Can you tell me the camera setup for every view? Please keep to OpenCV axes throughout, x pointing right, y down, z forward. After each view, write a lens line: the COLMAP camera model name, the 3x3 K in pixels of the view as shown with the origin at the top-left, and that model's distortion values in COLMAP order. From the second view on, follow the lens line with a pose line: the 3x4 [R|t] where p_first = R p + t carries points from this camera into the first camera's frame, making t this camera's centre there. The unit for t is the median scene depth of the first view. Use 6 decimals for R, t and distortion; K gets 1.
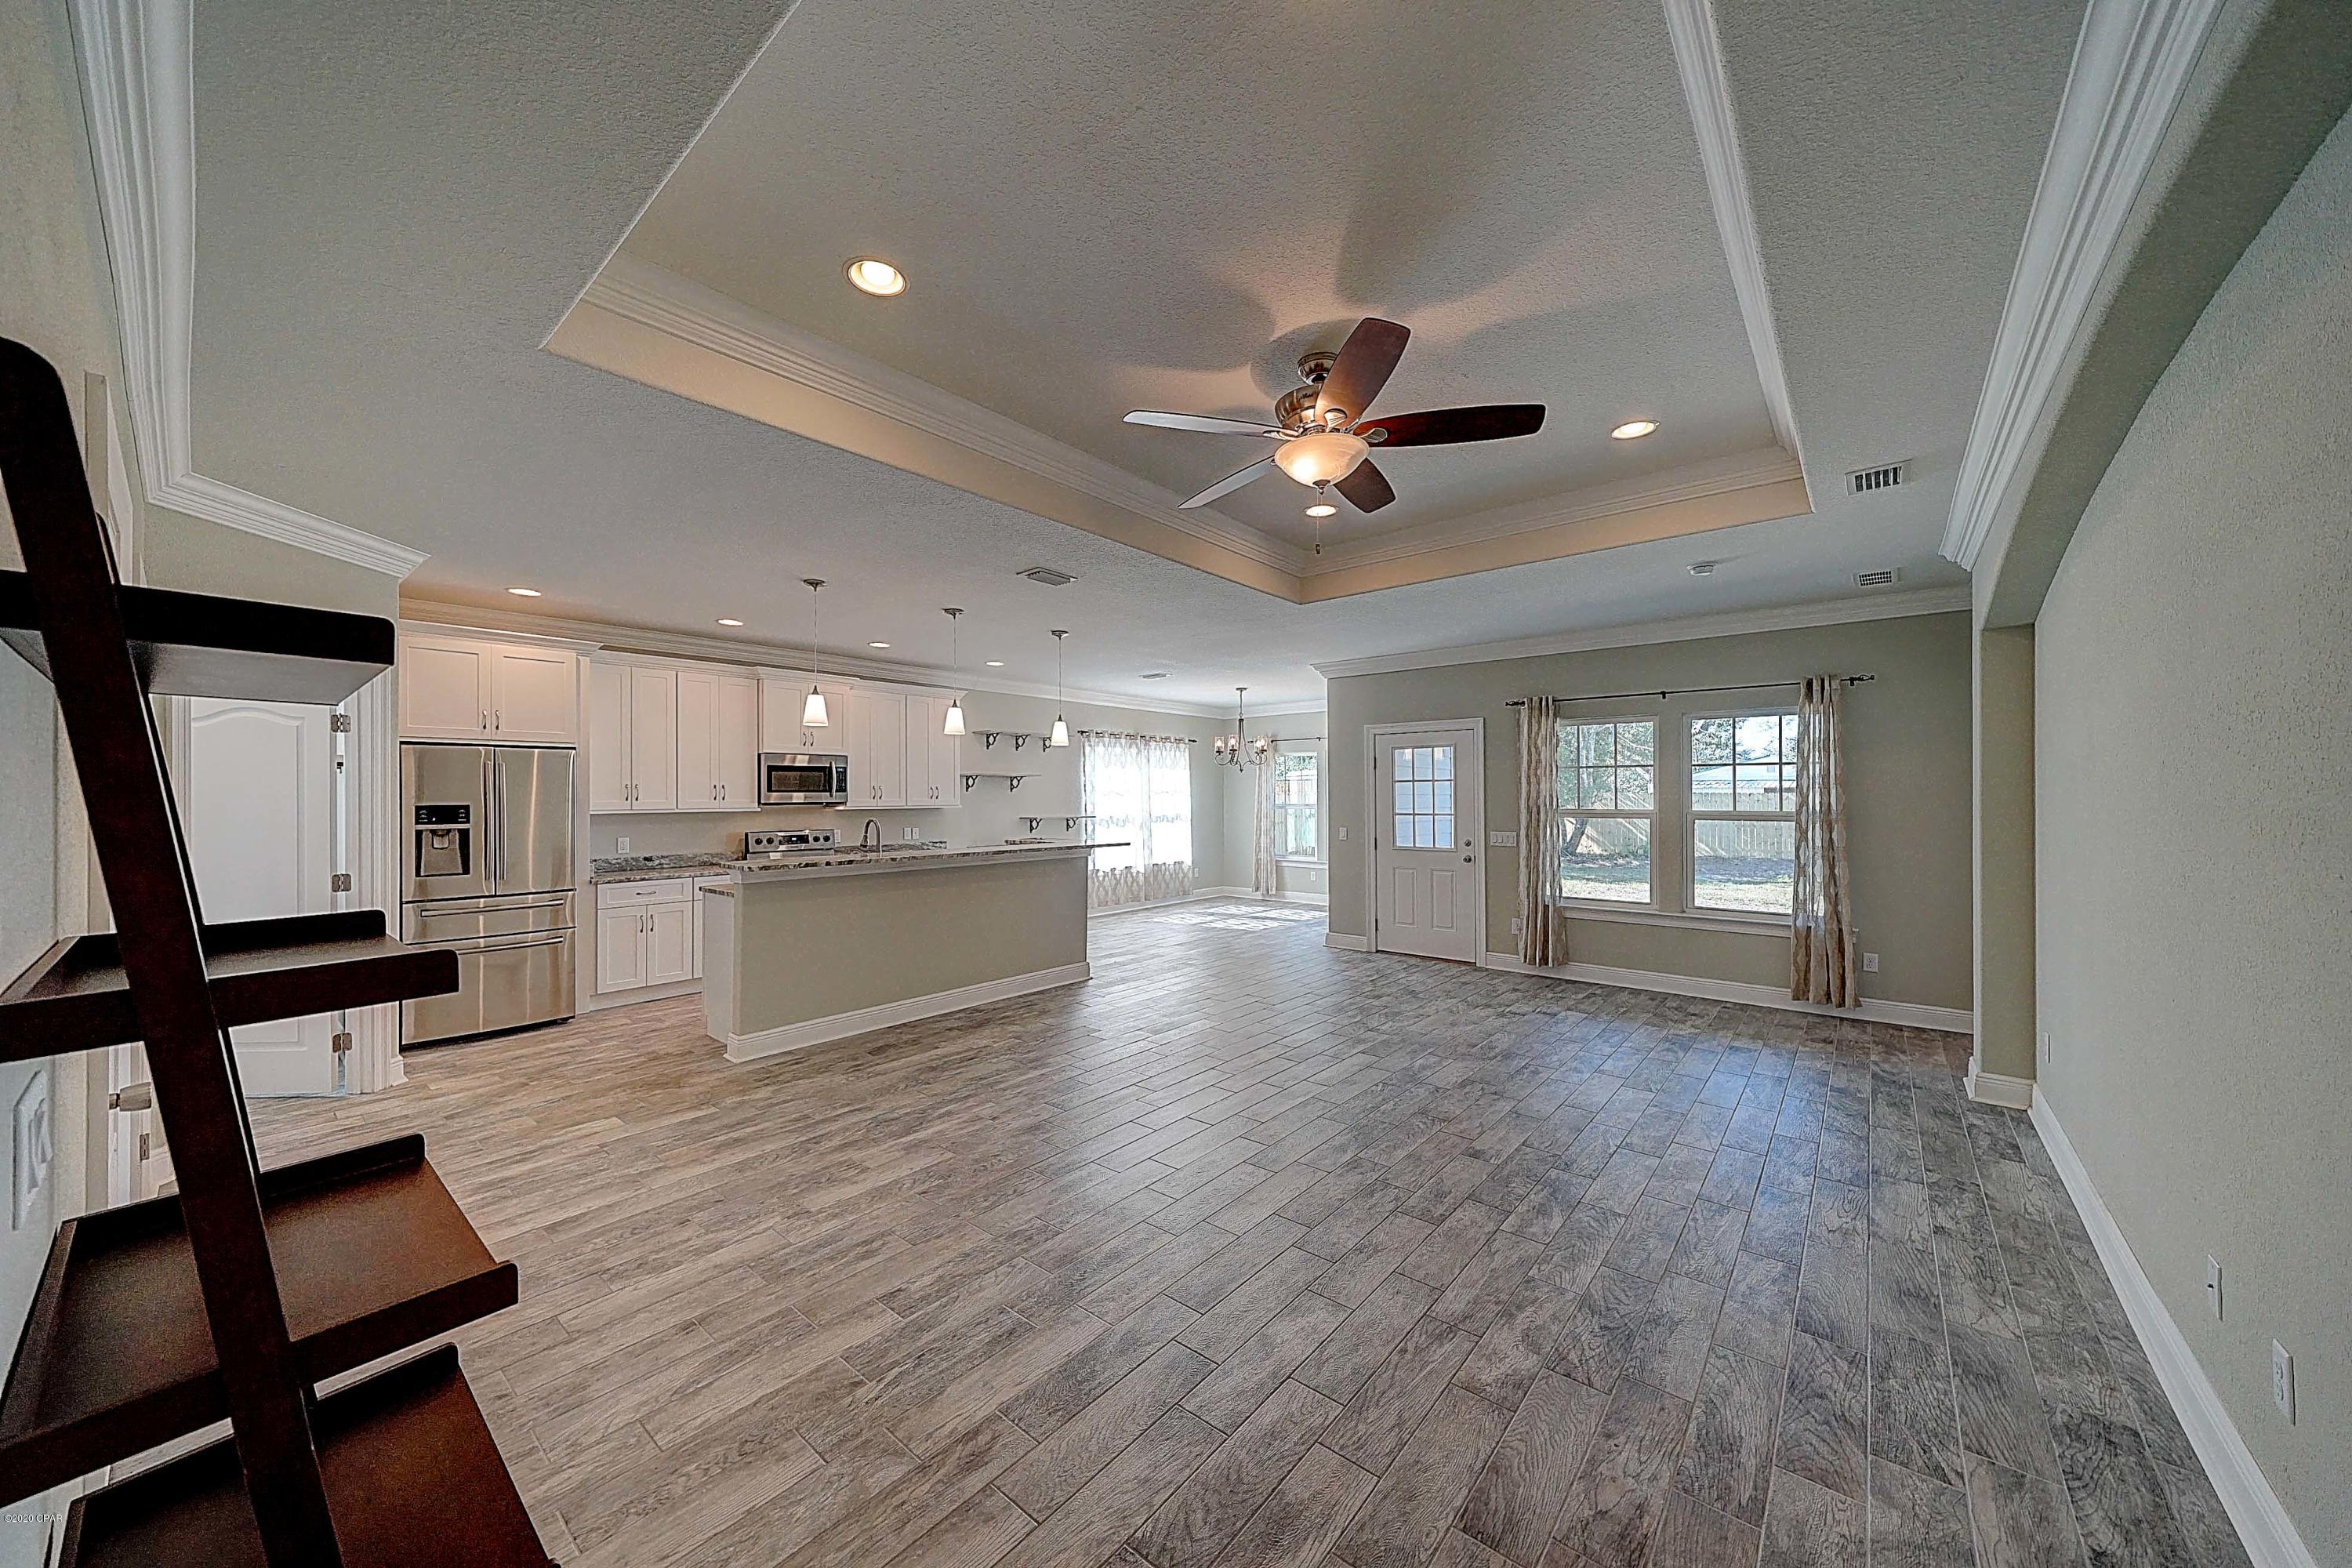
lens RADIAL K [[841.2, 0, 1174.7], [0, 841.2, 790.3], [0, 0, 1]] dist [0.011537, -0.000442]
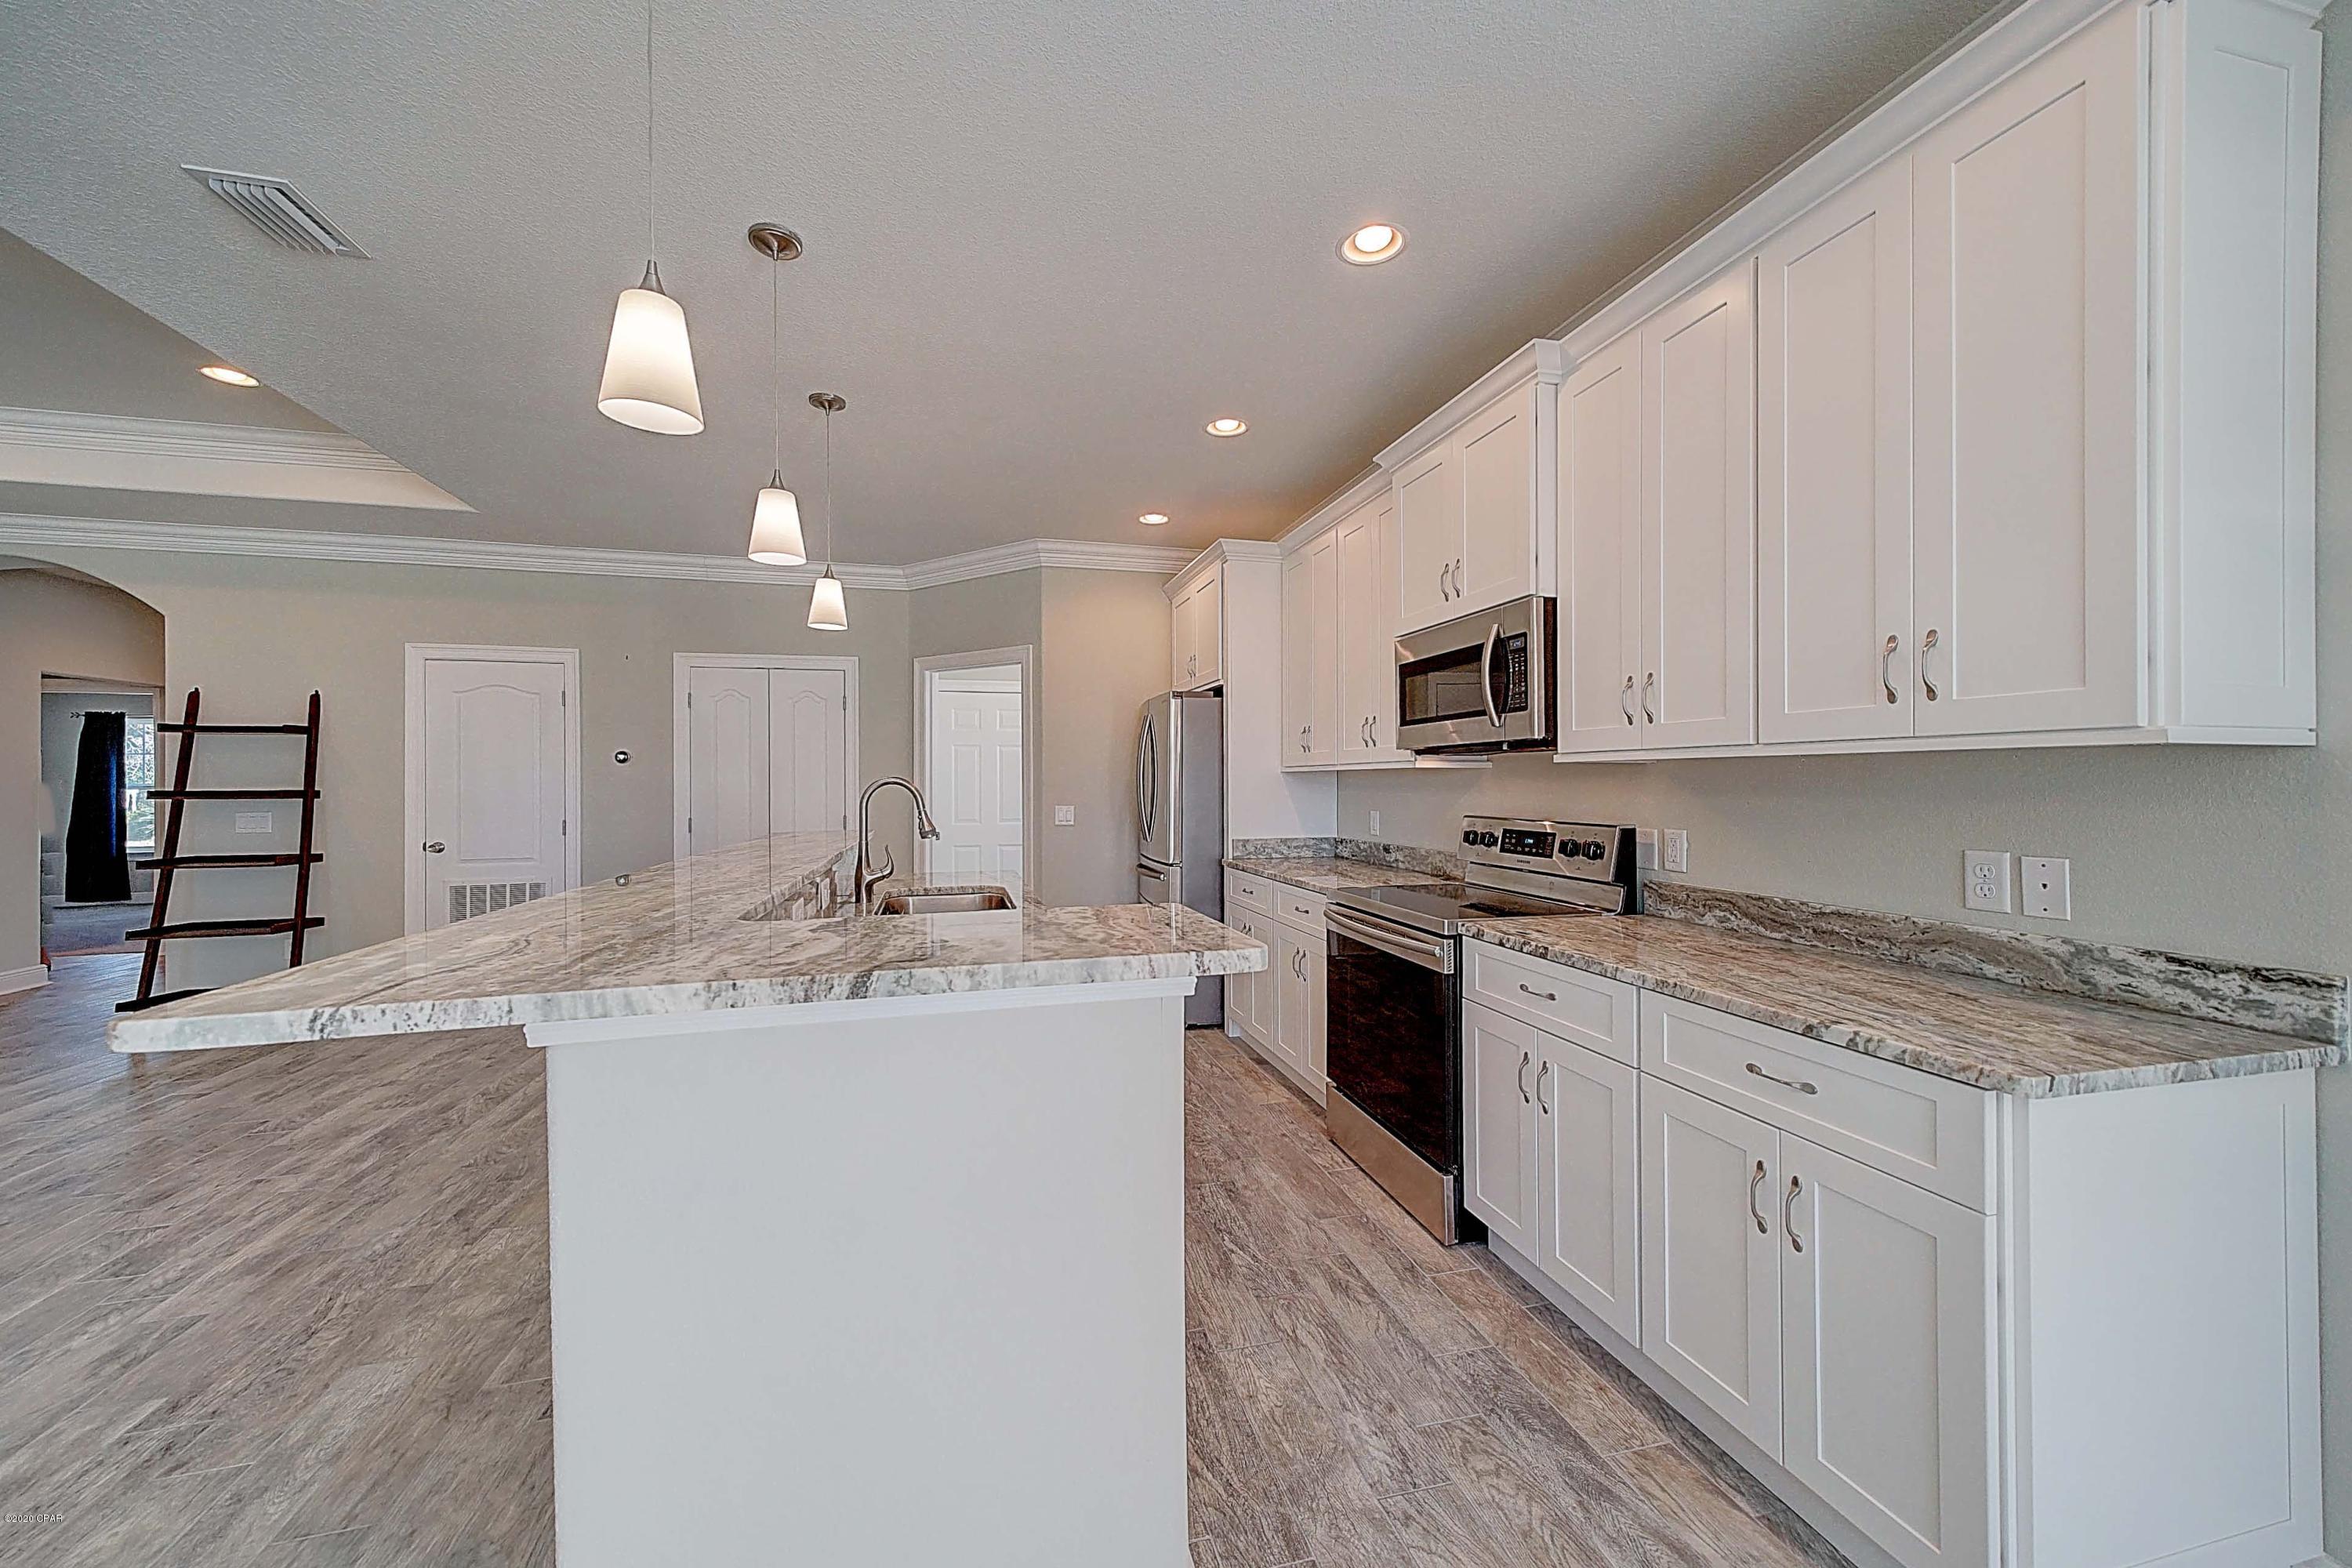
lens RADIAL K [[847.0, 0, 1149.5], [0, 847.0, 779.5], [0, 0, 1]] dist [0.018993, -0.002556]
pose [[-0.594251, 0.004109, -0.804269, -0.044873], [0.010805, 0.999937, -0.002875, 0.033051], [0.804207, -0.010399, -0.594258, 1.250643]]
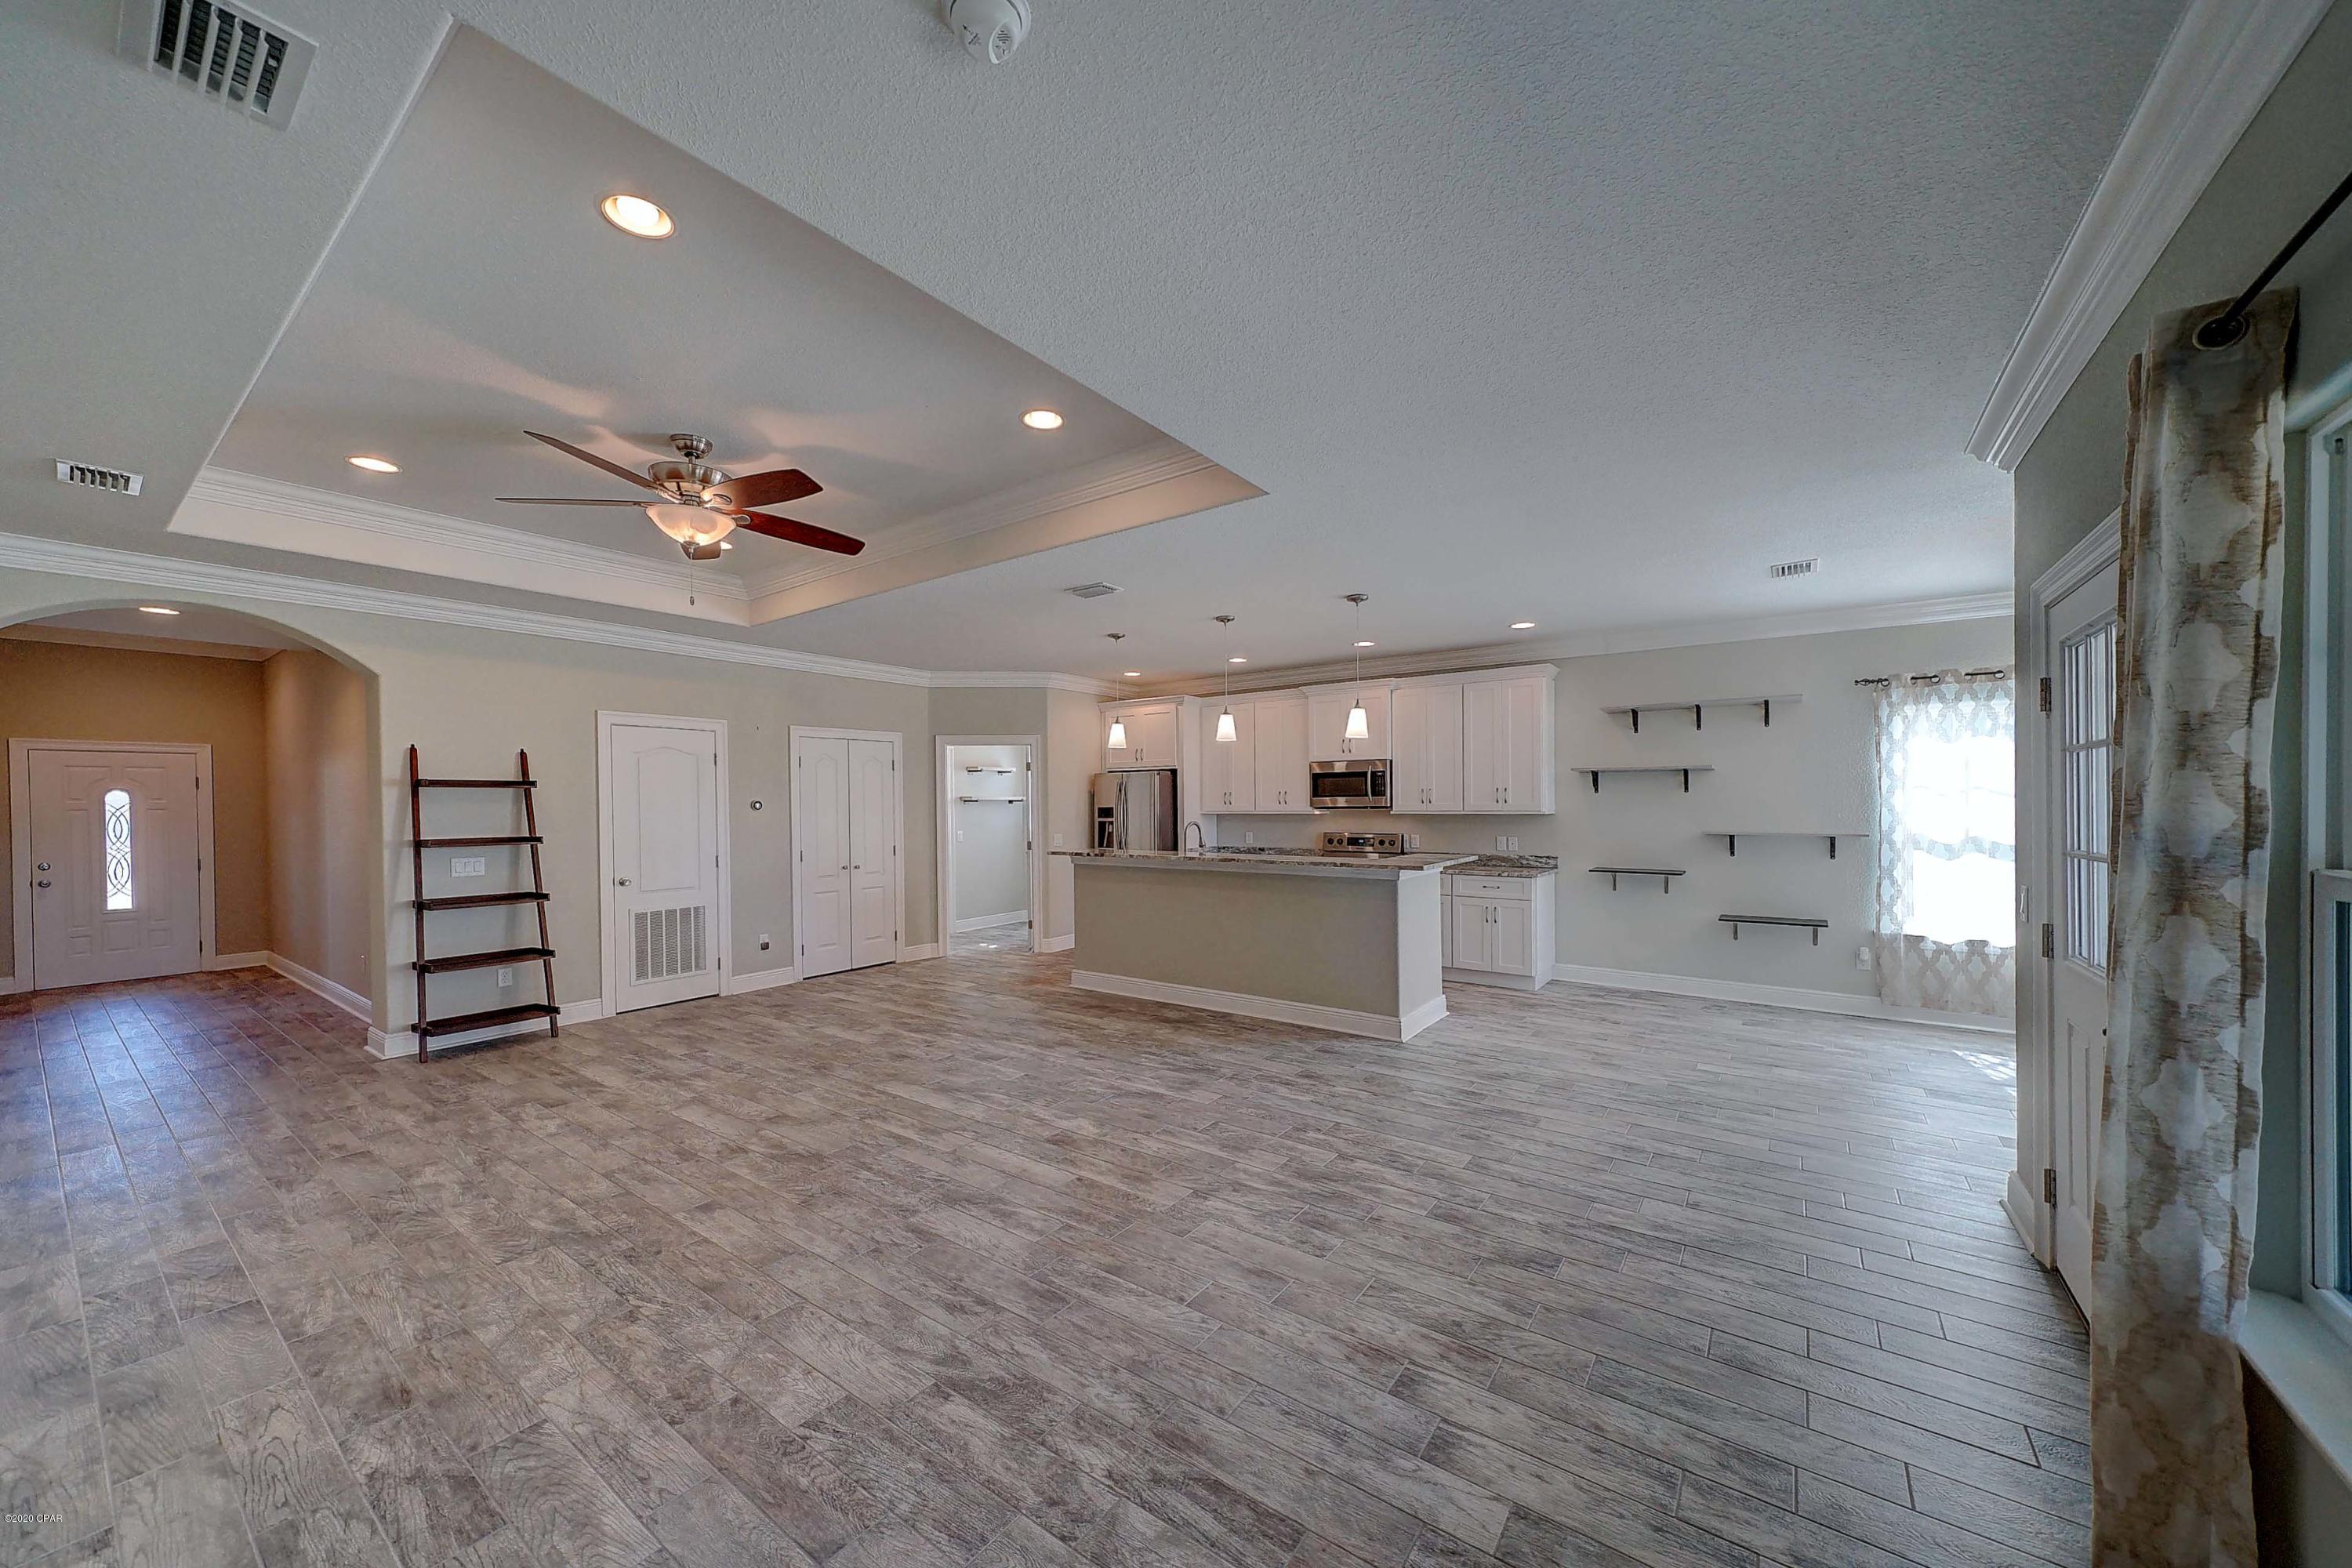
lens RADIAL K [[860.1, 0, 1138.2], [0, 860.1, 806.8], [0, 0, 1]] dist [0.009601, -0.000209]
pose [[0.037328, 0.007089, -0.999278, 0.702163], [0.013806, 0.999876, 0.007609, 0.003447], [0.999208, -0.014080, 0.037225, 0.781229]]
